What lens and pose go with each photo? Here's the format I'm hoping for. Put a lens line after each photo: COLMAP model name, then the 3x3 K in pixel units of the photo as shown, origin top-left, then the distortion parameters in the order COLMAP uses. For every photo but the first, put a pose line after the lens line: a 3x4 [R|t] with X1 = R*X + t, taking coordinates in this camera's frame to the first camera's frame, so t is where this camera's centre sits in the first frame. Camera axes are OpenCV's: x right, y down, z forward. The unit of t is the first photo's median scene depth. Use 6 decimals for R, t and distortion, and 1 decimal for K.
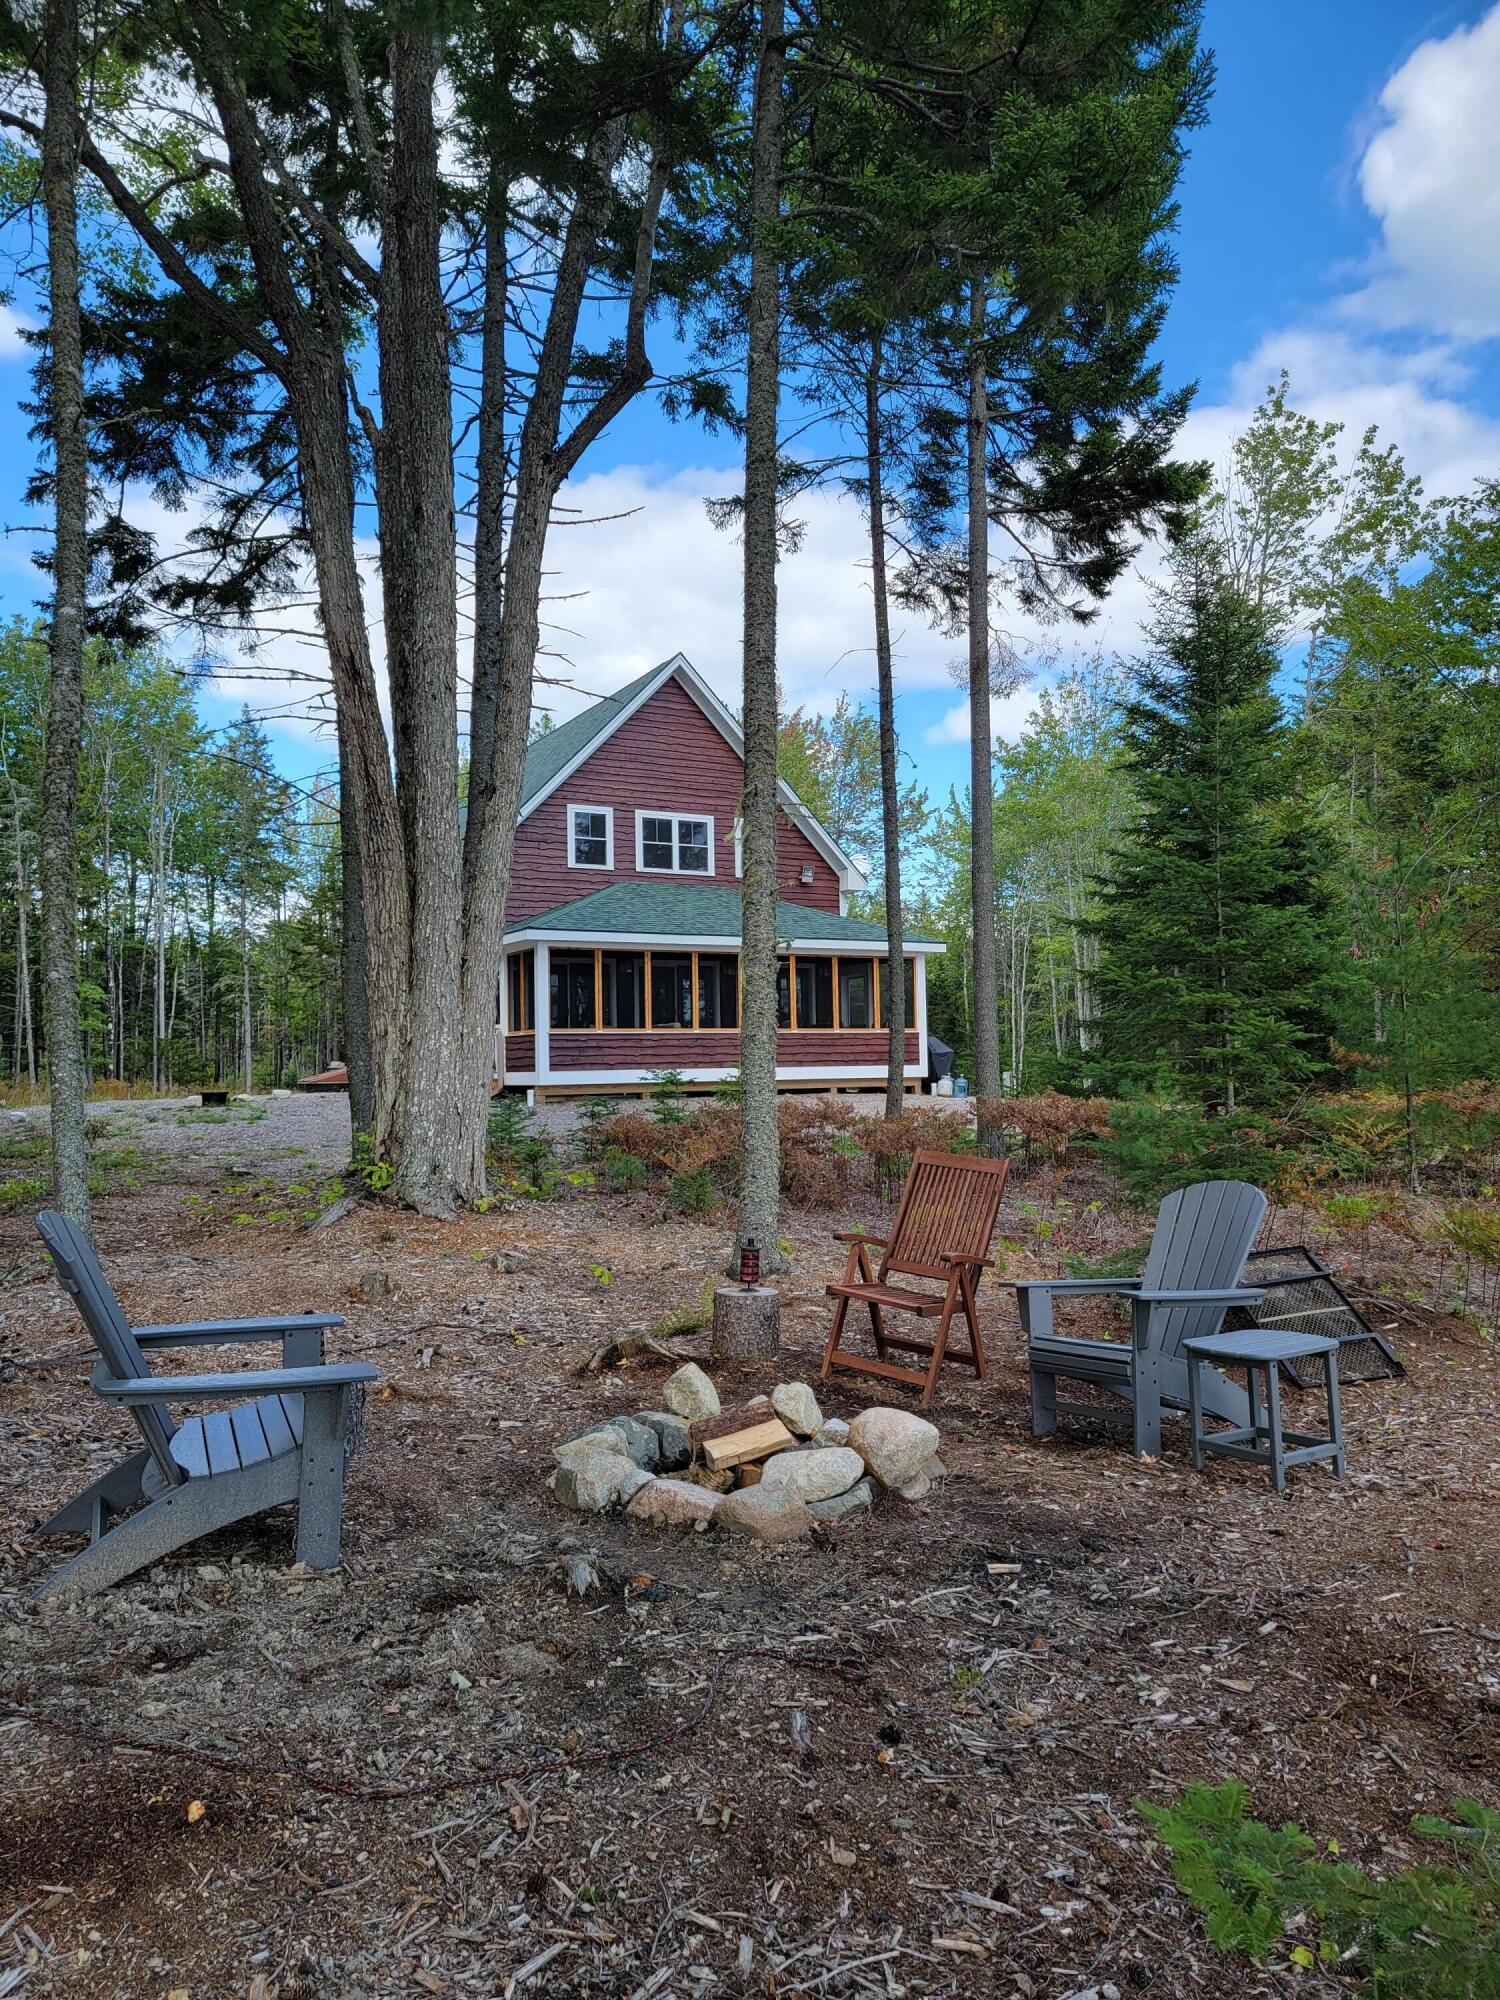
lens RADIAL K [[1422.1, 0, 750.0], [0, 1422.1, 1000.0], [0, 0, 1]] dist [-0.001882, -0.000391]
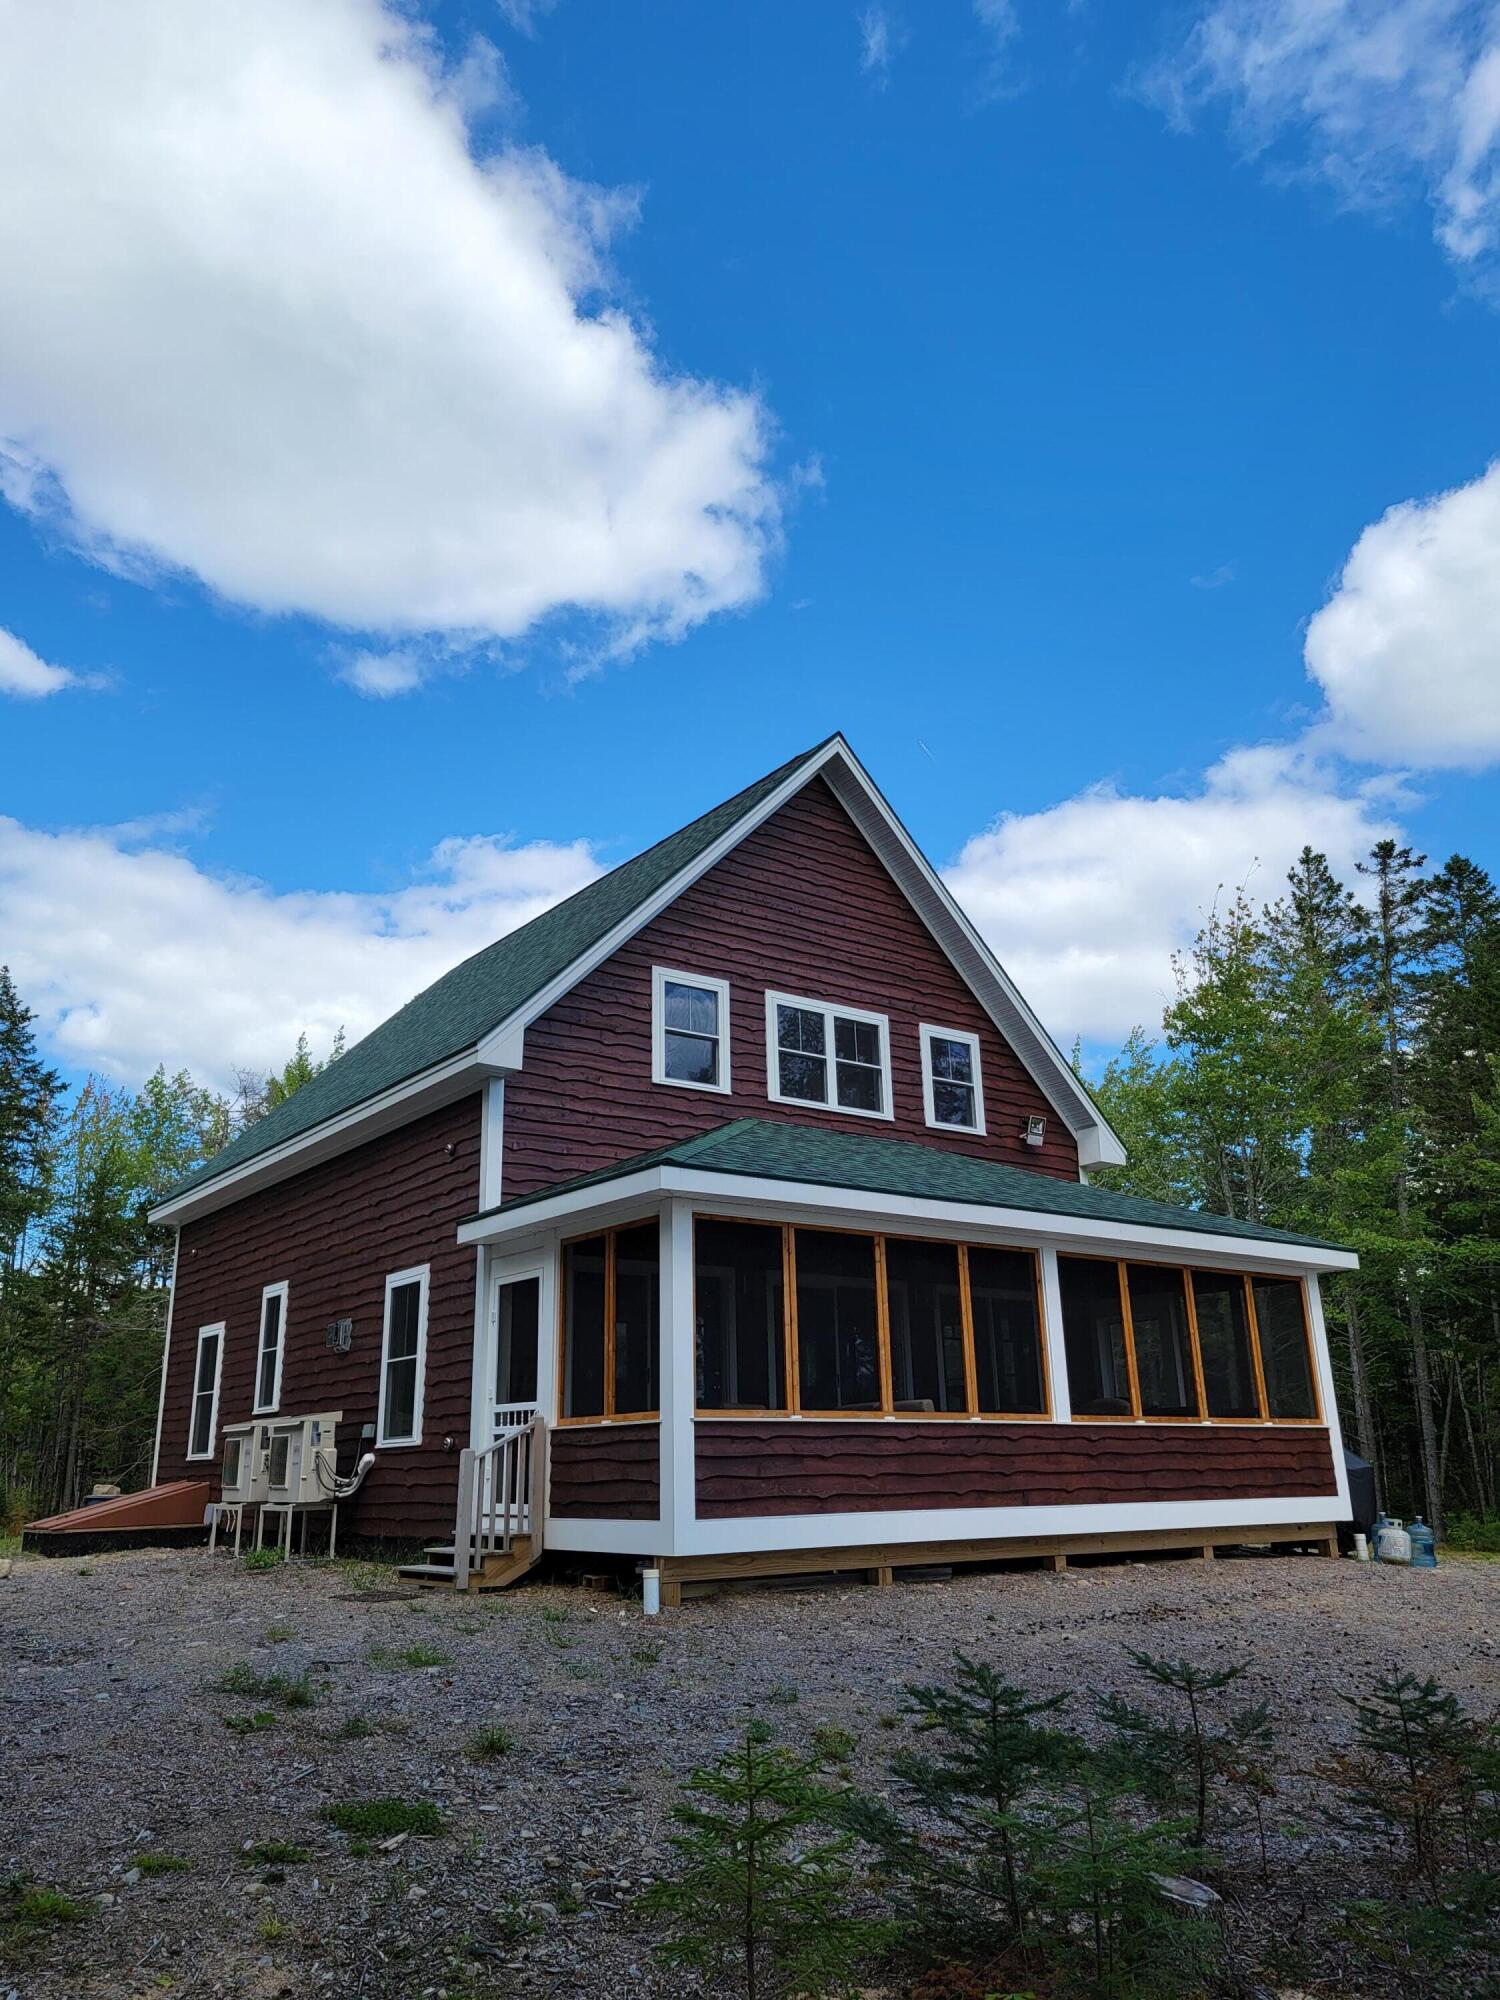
lens RADIAL K [[1447.9, 0, 750.0], [0, 1447.9, 1000.0], [0, 0, 1]] dist [0.063102, -0.000322]
pose [[0.990025, 0.041843, 0.134533, -0.161726], [-0.005463, 0.965564, -0.260110, 0.013041], [-0.140784, 0.256780, 0.956161, 0.480790]]
